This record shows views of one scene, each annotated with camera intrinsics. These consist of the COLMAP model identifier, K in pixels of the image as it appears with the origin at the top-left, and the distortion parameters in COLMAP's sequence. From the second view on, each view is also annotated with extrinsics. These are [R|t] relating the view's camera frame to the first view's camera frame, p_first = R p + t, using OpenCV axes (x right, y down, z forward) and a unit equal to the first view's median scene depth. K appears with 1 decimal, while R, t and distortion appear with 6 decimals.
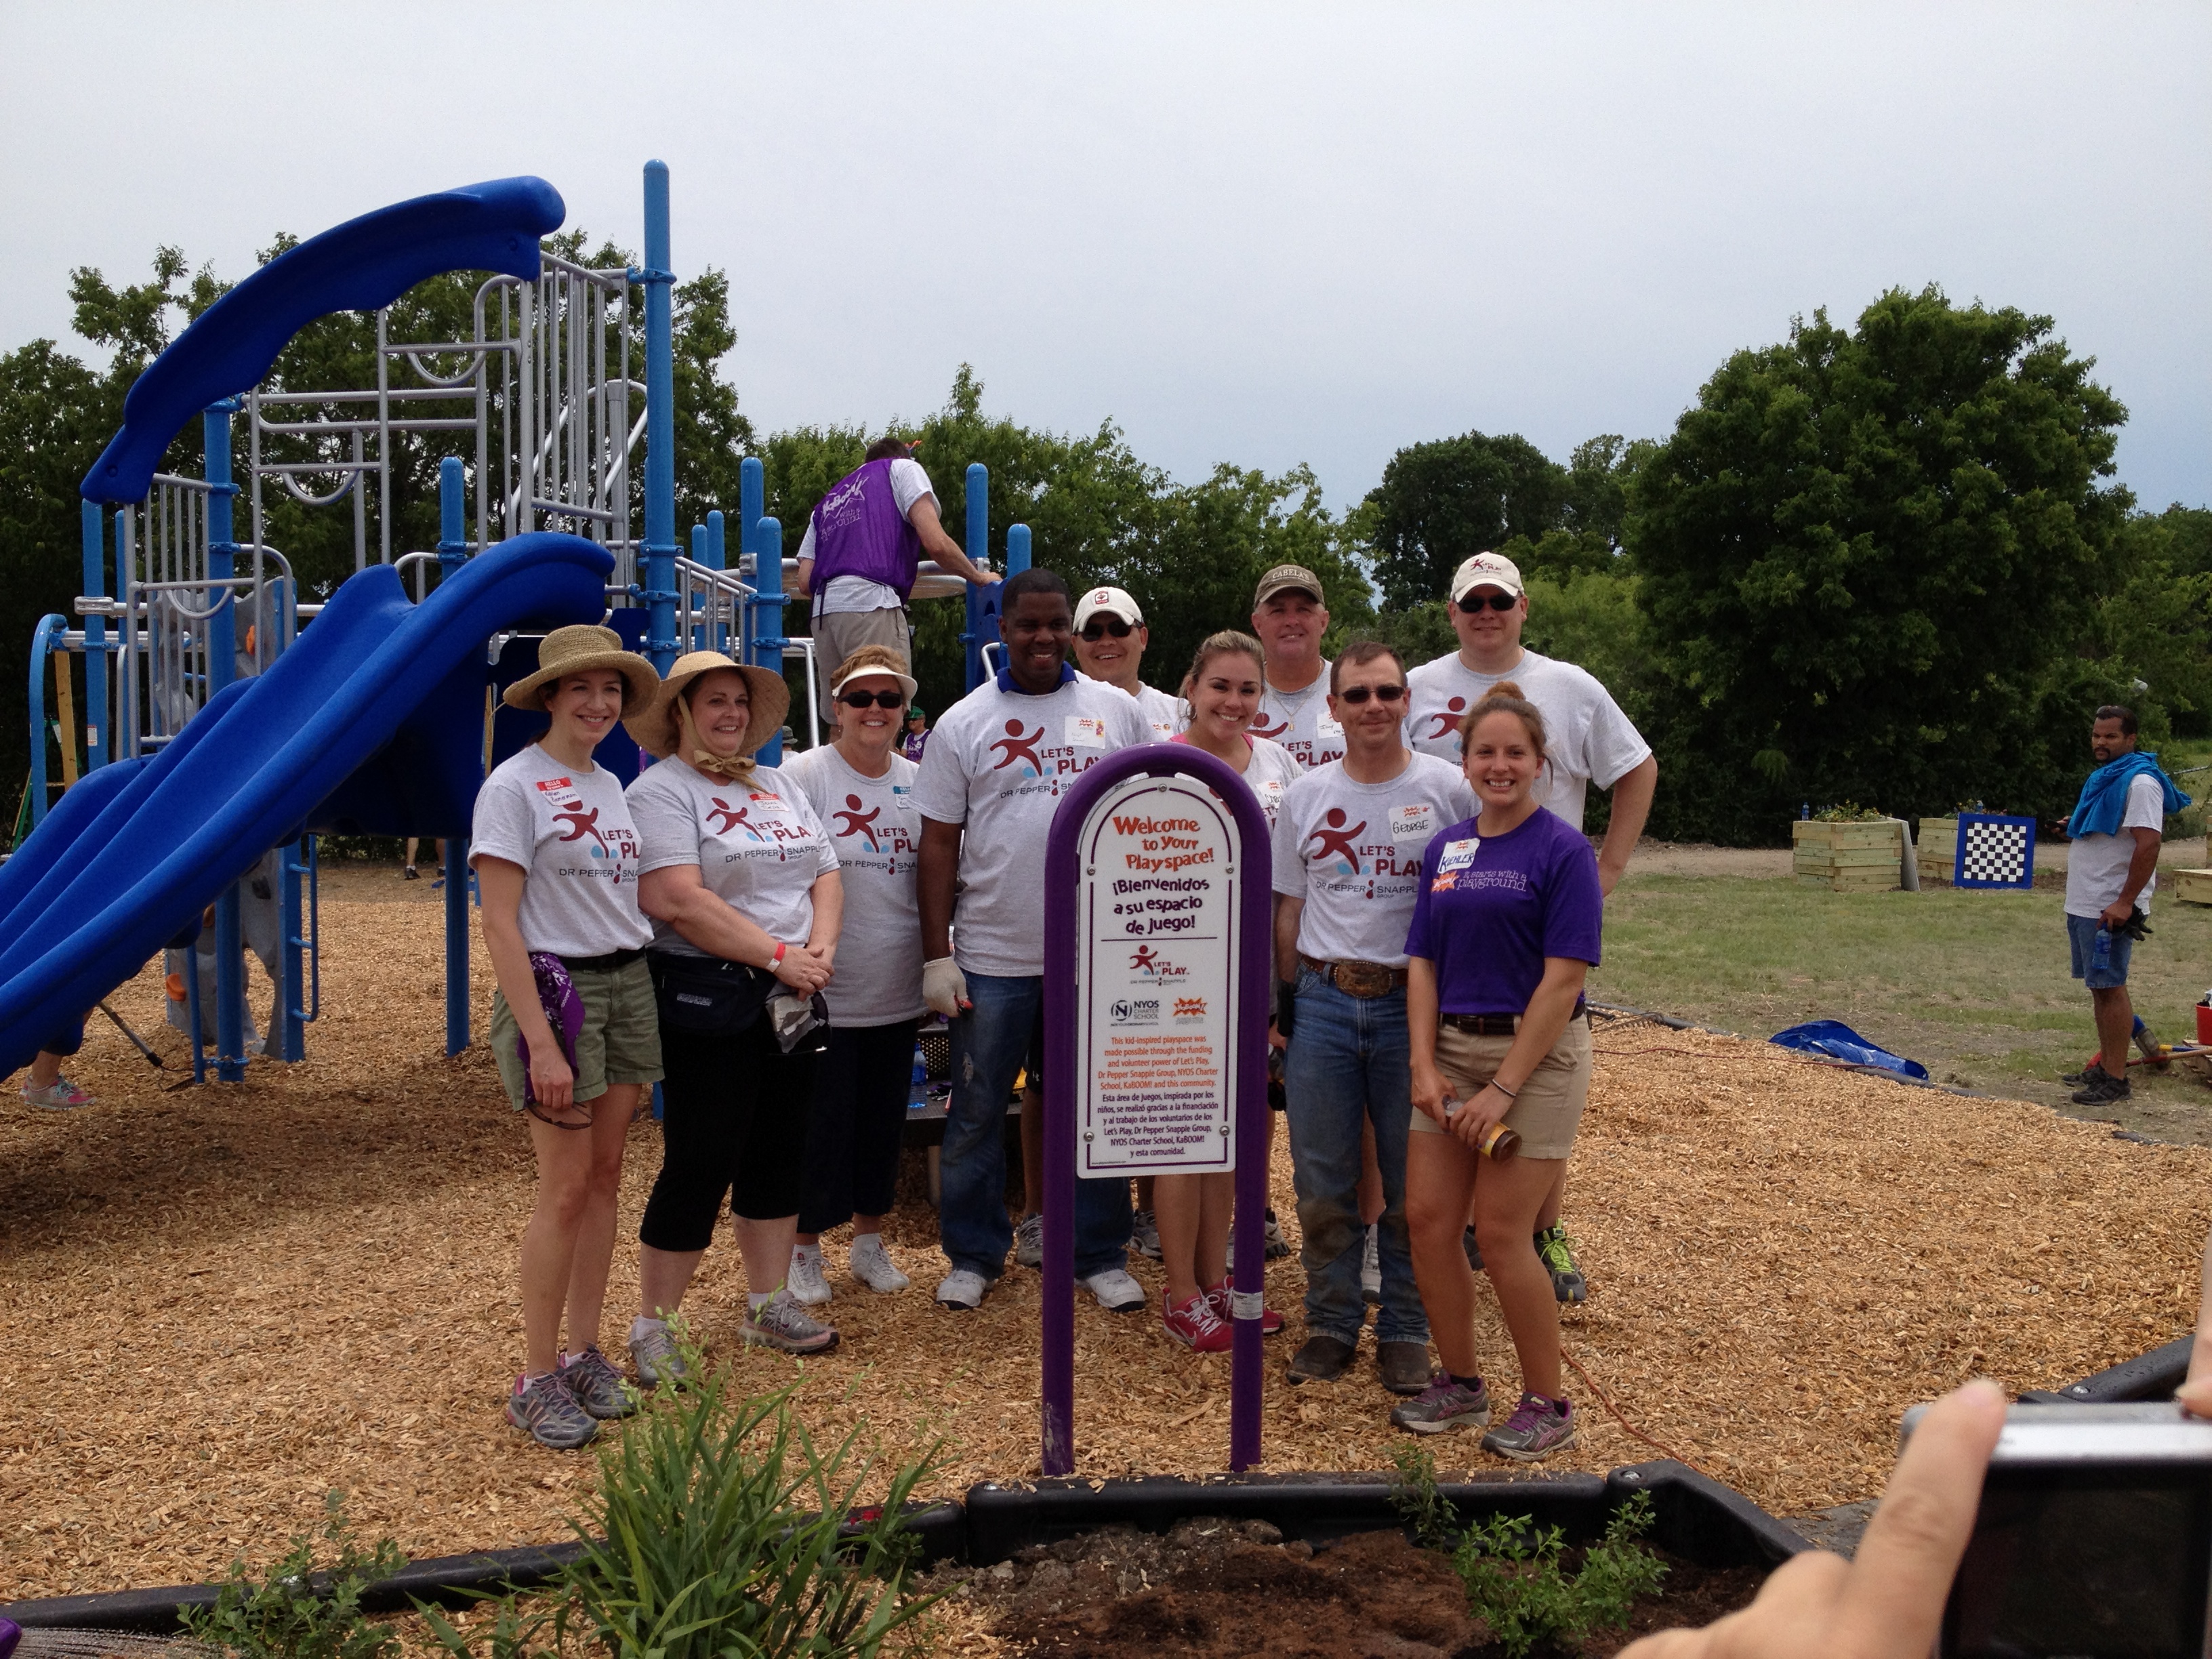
lens RADIAL K [[2057.6, 0, 1116.2], [0, 2057.6, 853.1], [0, 0, 1]] dist [0.037389, 0.000000]
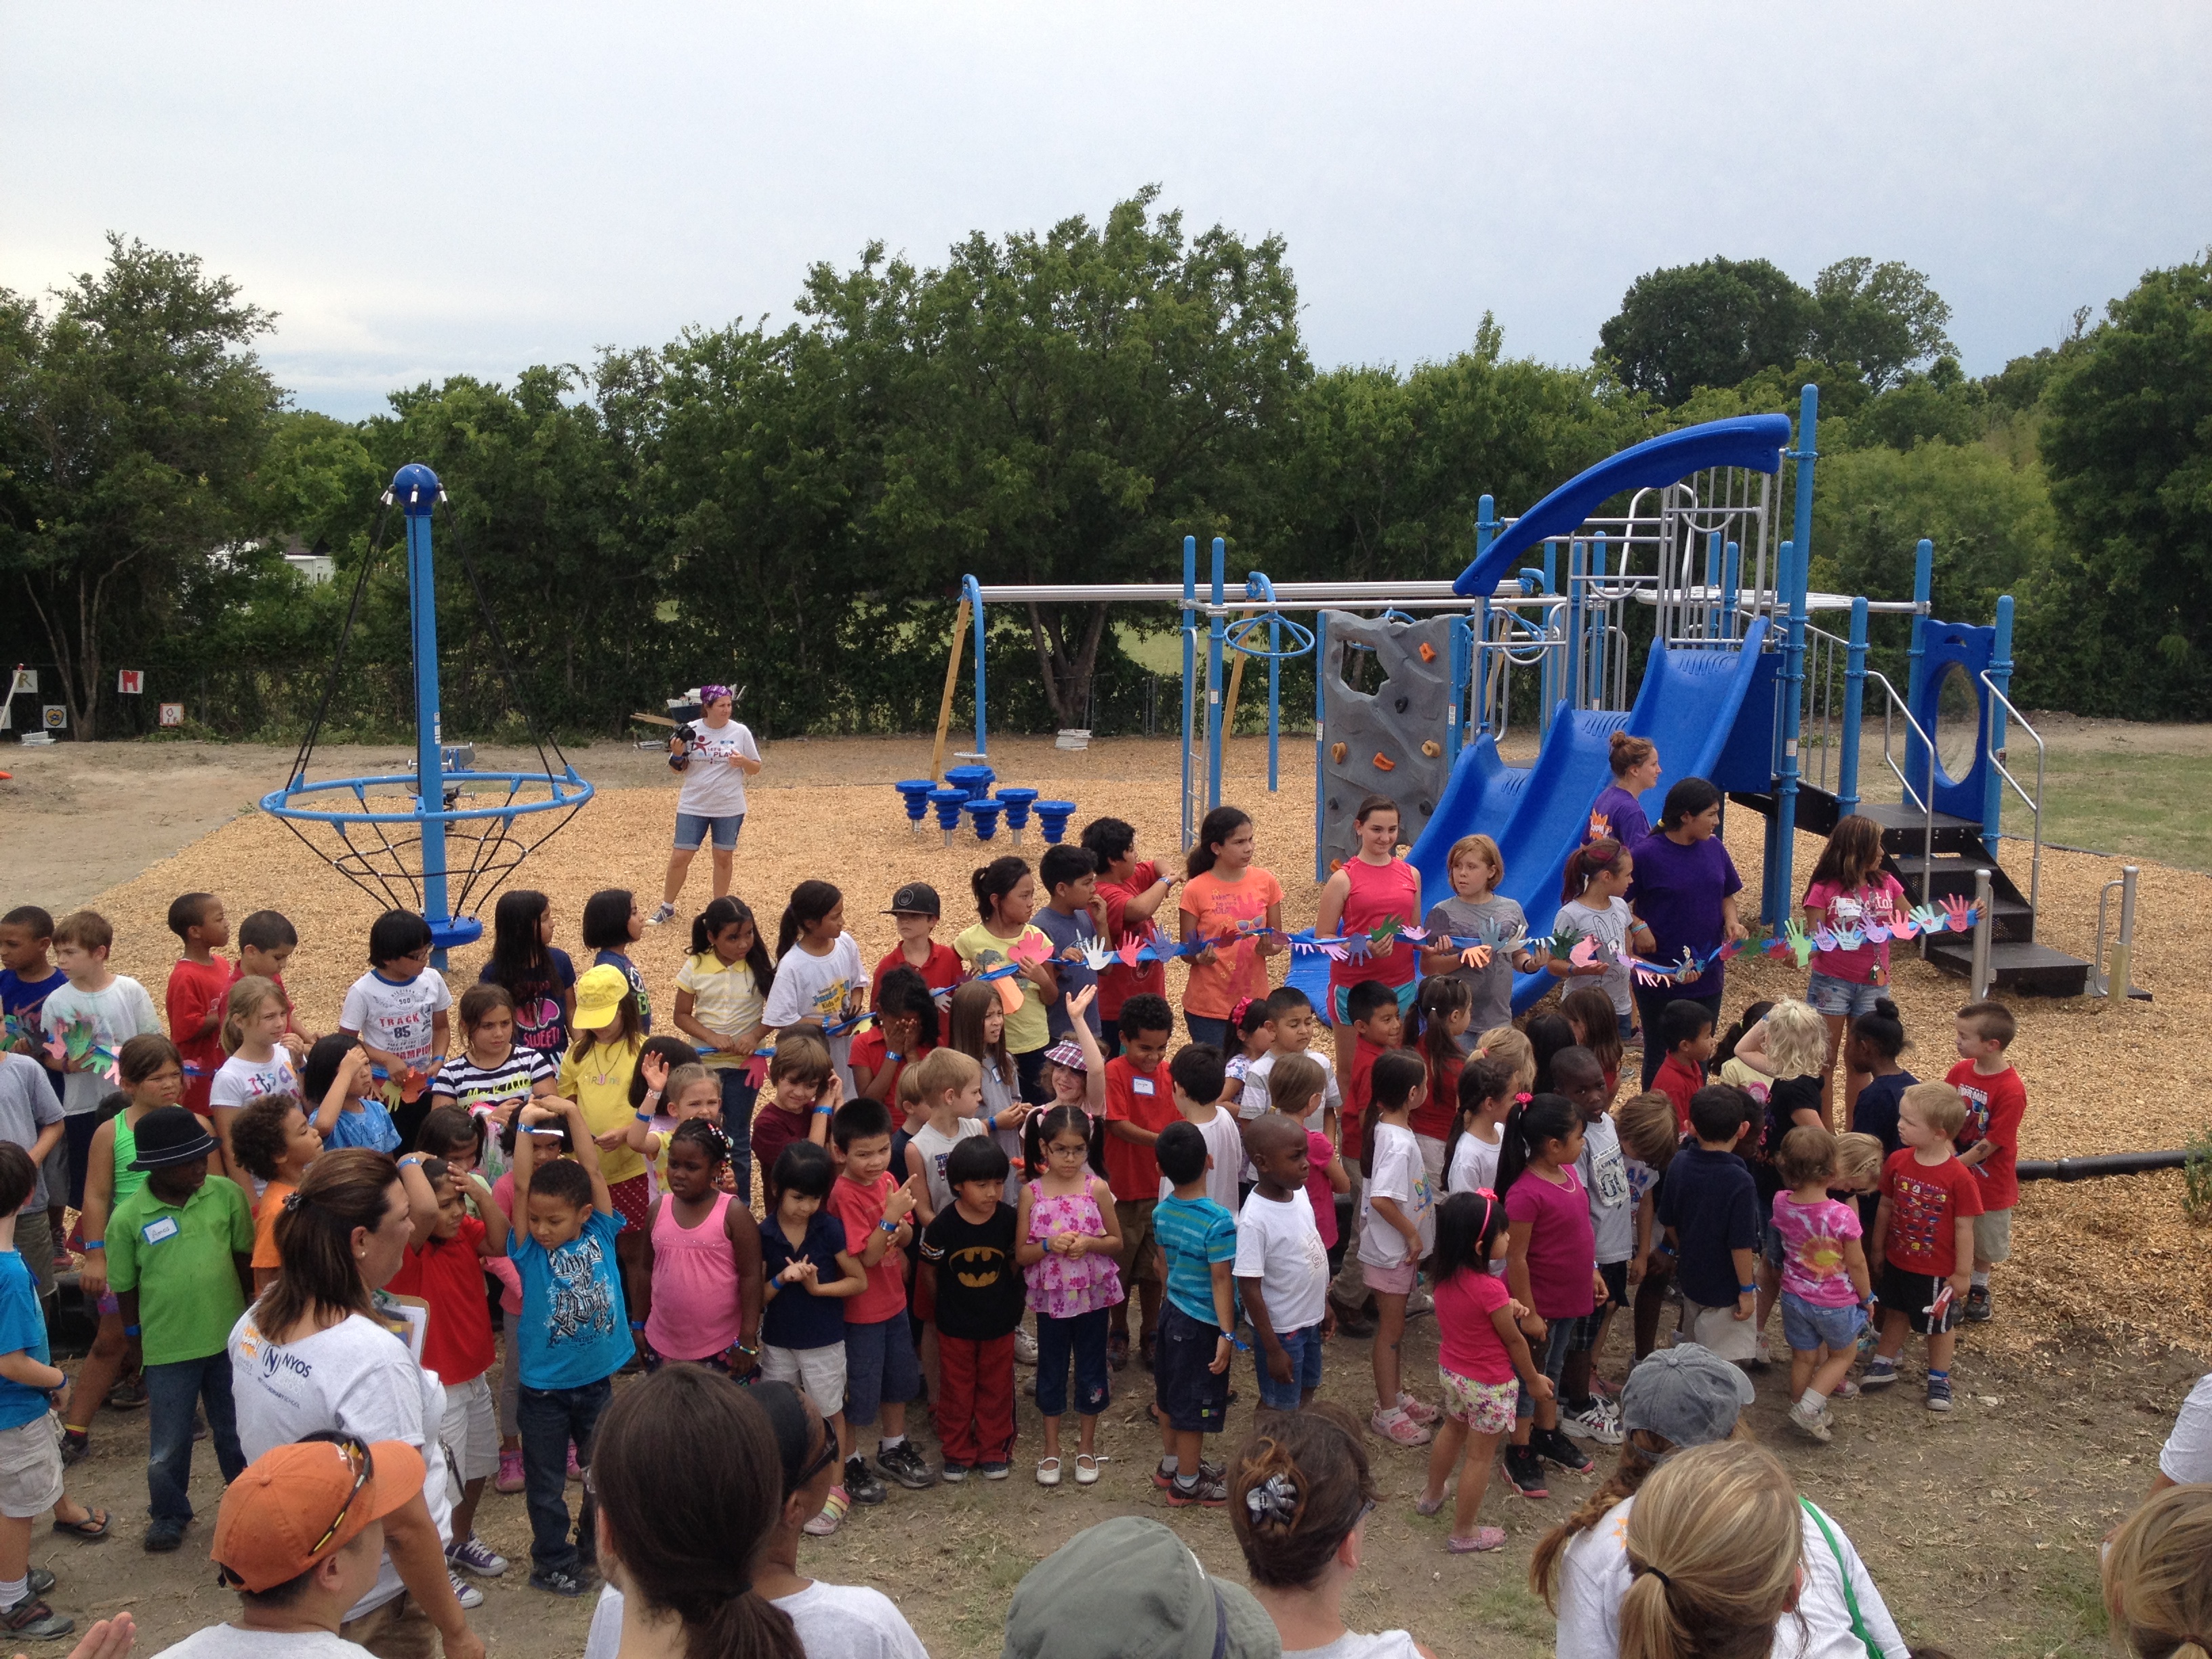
lens RADIAL K [[2057.6, 0, 1116.7], [0, 2057.6, 856.0], [0, 0, 1]] dist [0.037389, 0.000000]
pose [[0.996428, 0.008536, -0.084011, -0.173675], [-0.001256, 0.996266, 0.086332, -0.028252], [0.084434, -0.085918, 0.992718, -0.196481]]
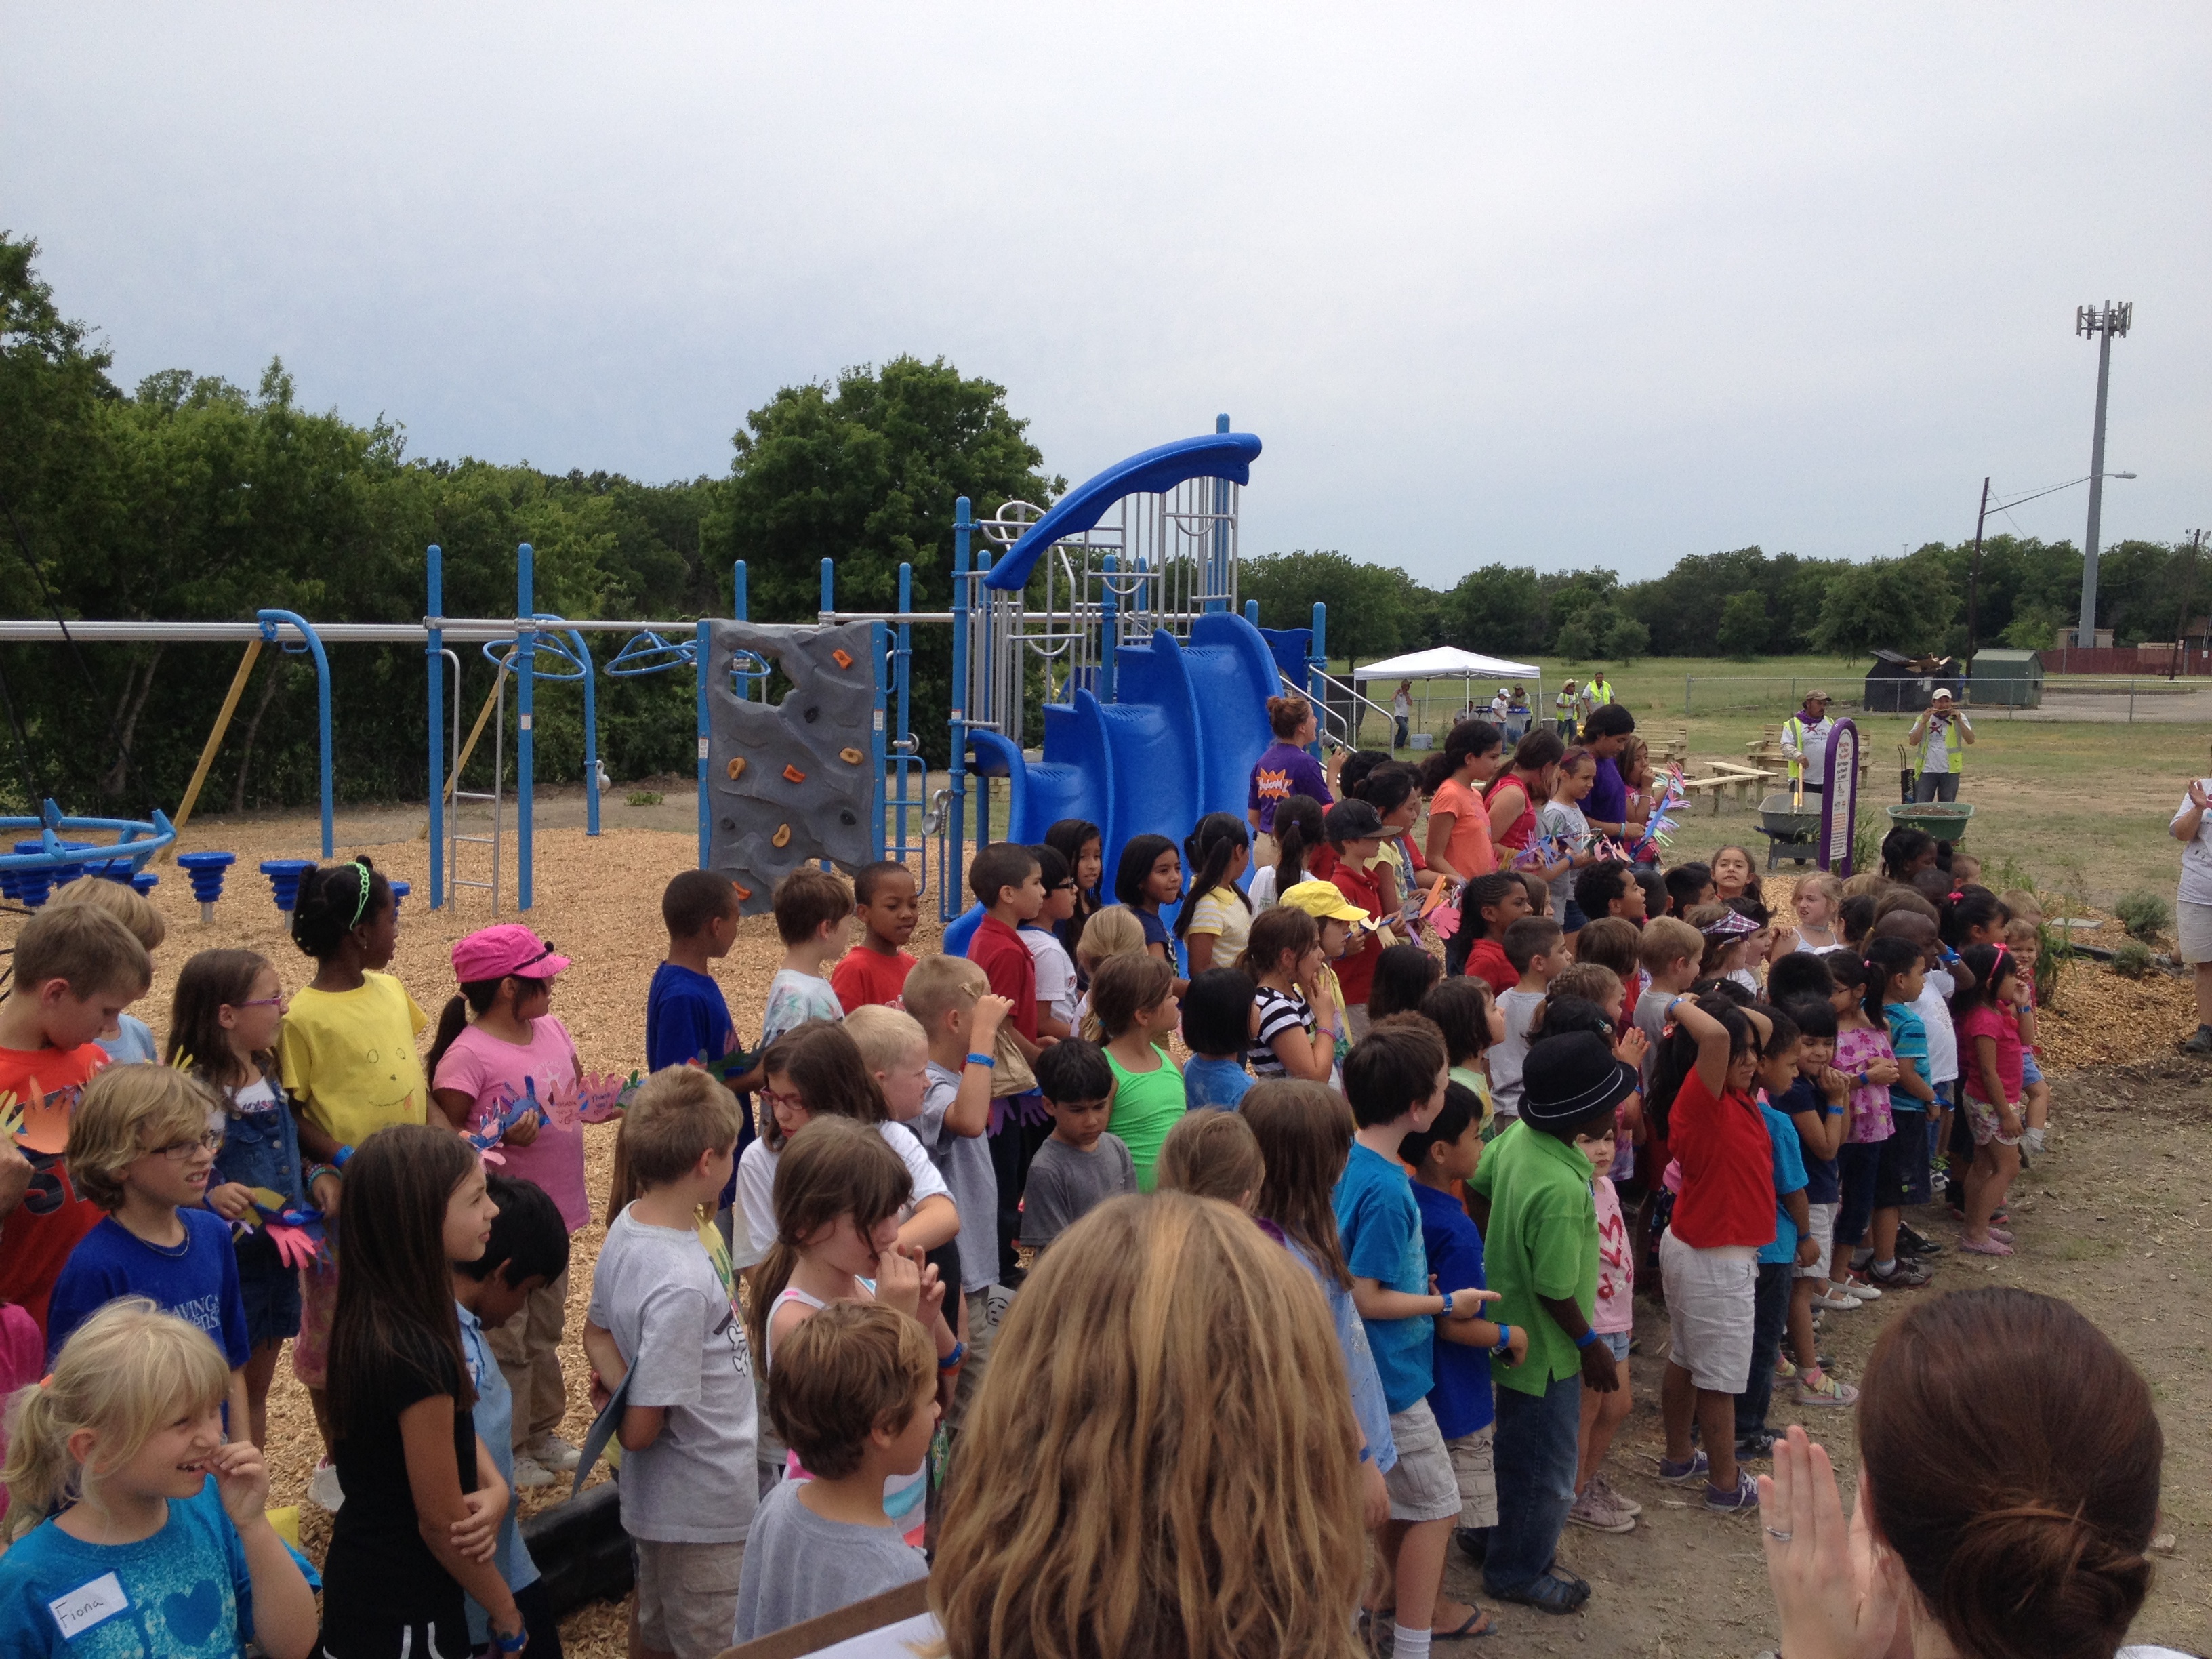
lens RADIAL K [[2057.6, 0, 1096.9], [0, 2057.6, 848.6], [0, 0, 1]] dist [0.037389, 0.000000]
pose [[0.767325, -0.062042, 0.638250, -0.422972], [0.045782, 0.998069, 0.041977, -0.006014], [-0.639622, -0.002990, 0.768683, -0.102204]]
